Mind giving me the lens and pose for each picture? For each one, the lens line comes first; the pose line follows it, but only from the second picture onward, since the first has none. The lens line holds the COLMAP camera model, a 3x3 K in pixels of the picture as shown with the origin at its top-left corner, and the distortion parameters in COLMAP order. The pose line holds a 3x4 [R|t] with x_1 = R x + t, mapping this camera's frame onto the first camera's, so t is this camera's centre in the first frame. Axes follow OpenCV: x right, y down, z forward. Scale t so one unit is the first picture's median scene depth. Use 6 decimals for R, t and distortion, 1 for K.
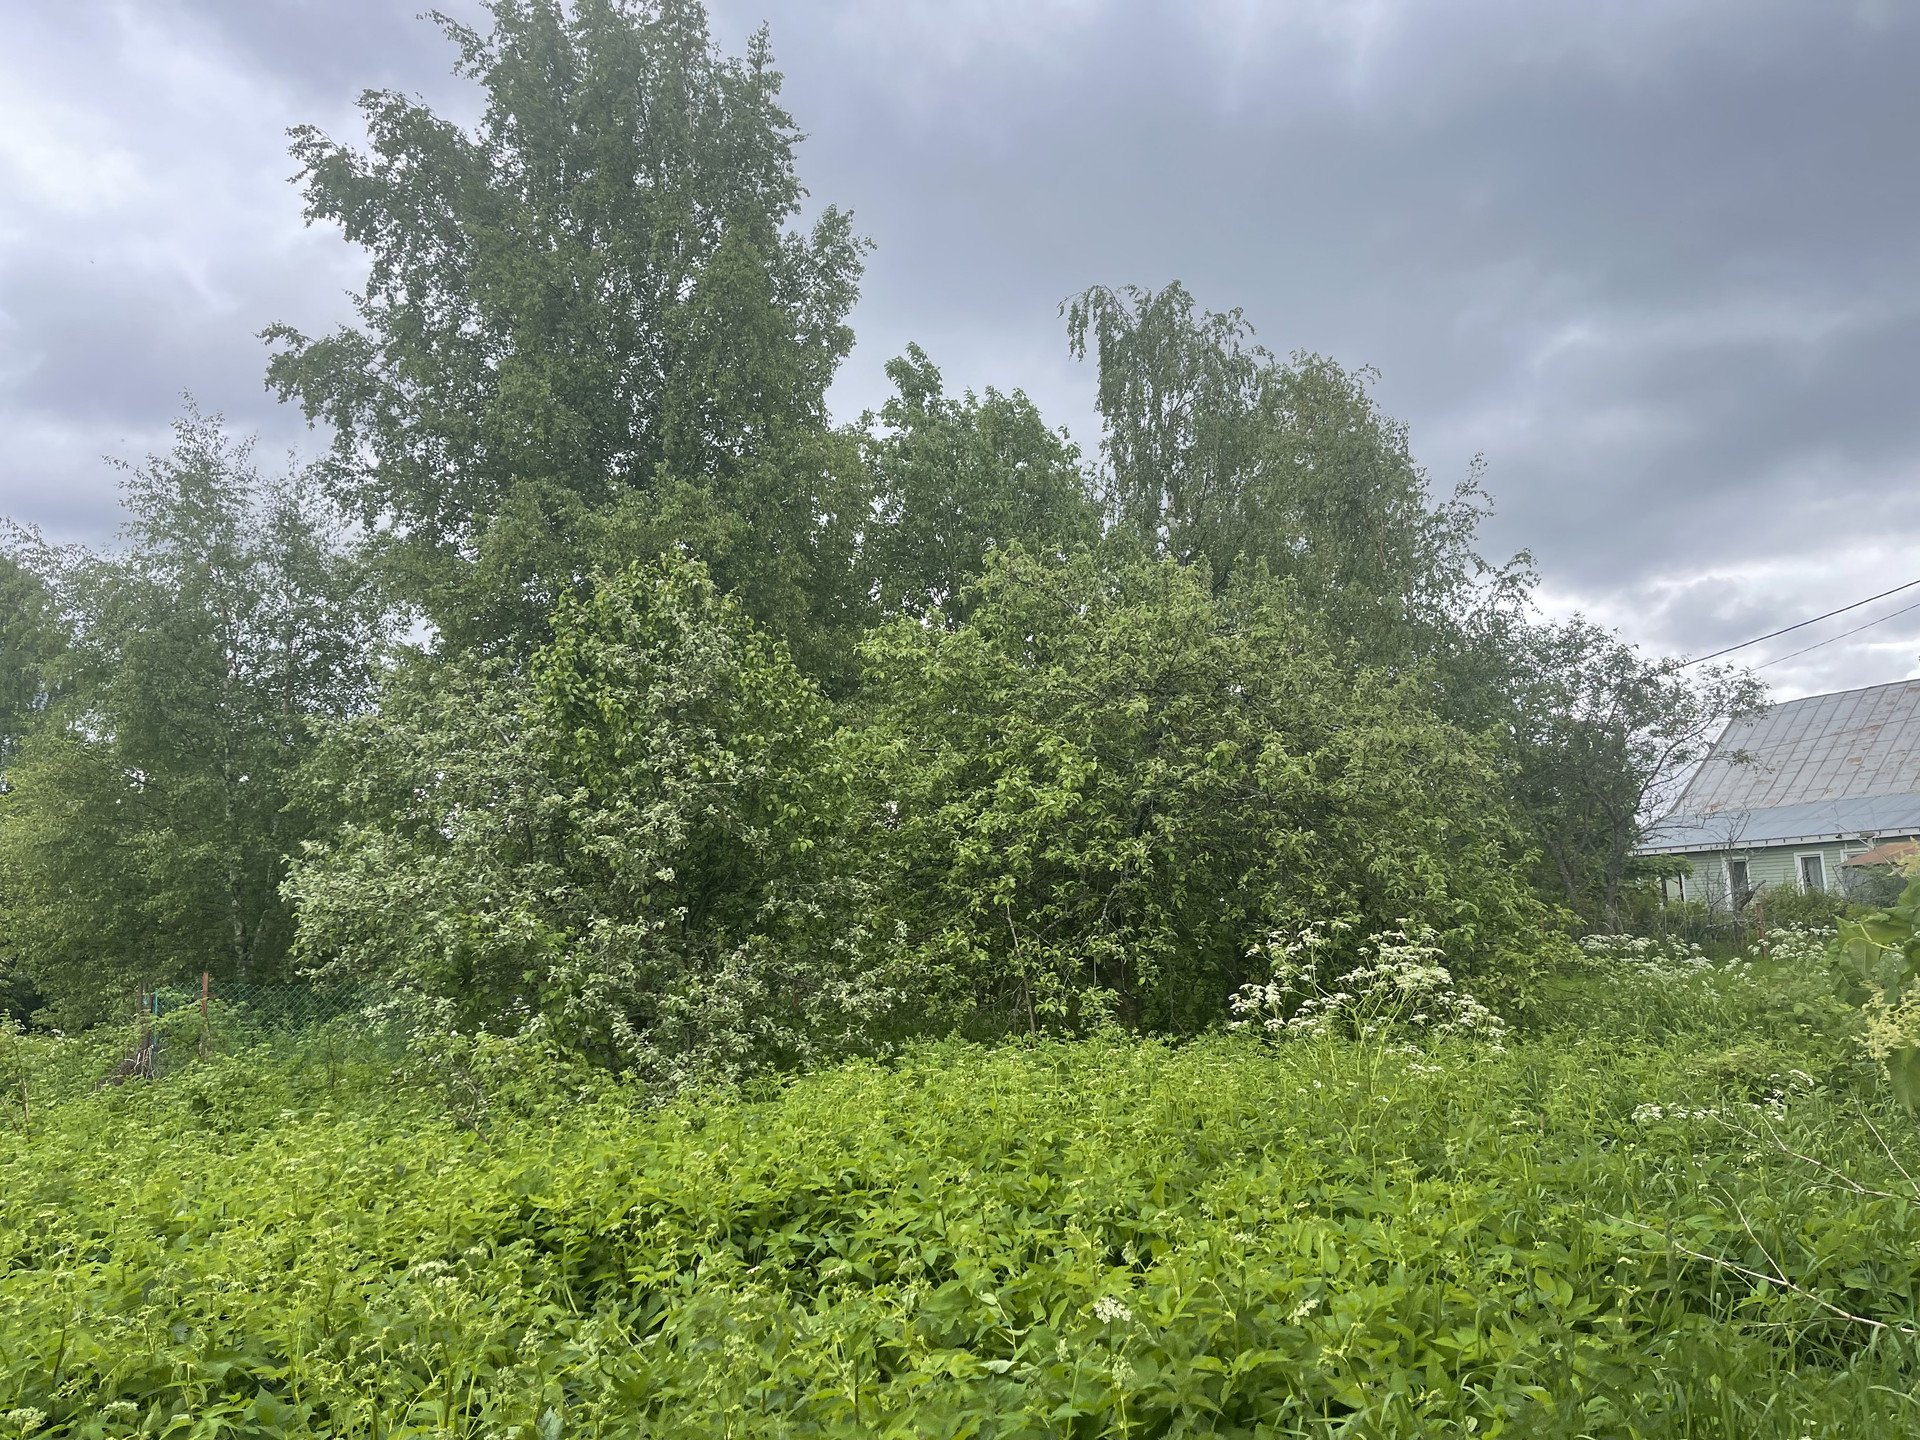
lens RADIAL K [[1439.8, 0, 960.0], [0, 1439.8, 720.0], [0, 0, 1]] dist [0.004240, -0.049070]
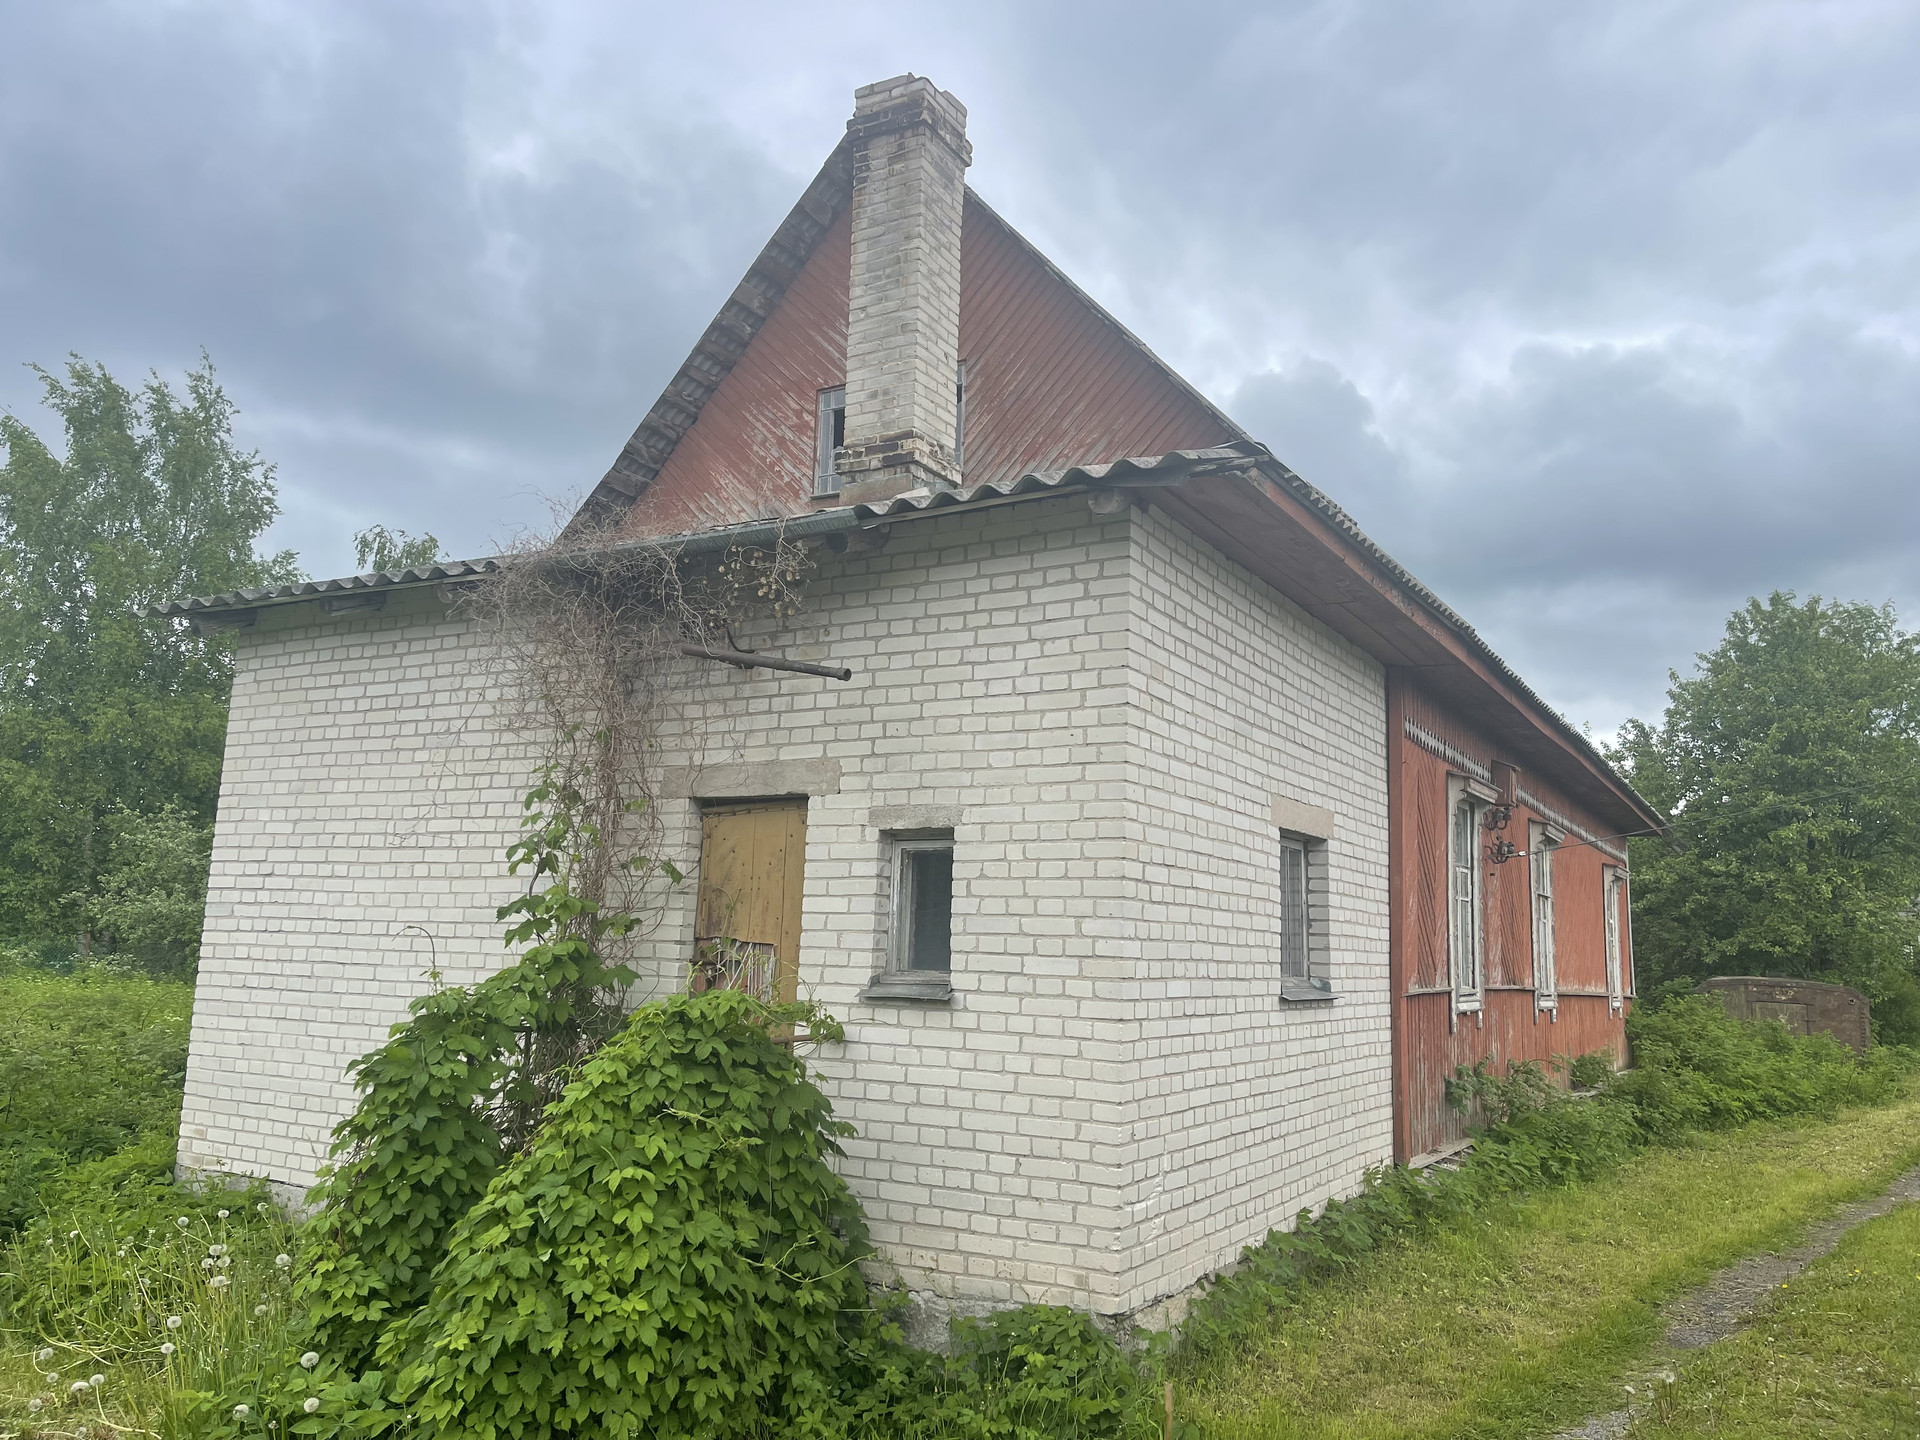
lens RADIAL K [[1439.0, 0, 960.0], [0, 1439.0, 720.0], [0, 0, 1]] dist [0.077090, -0.106638]
pose [[0.809838, 0.135331, 0.570831, -0.402451], [-0.121490, 0.990623, -0.062496, -0.114333], [-0.573936, -0.018739, 0.818686, -0.968392]]
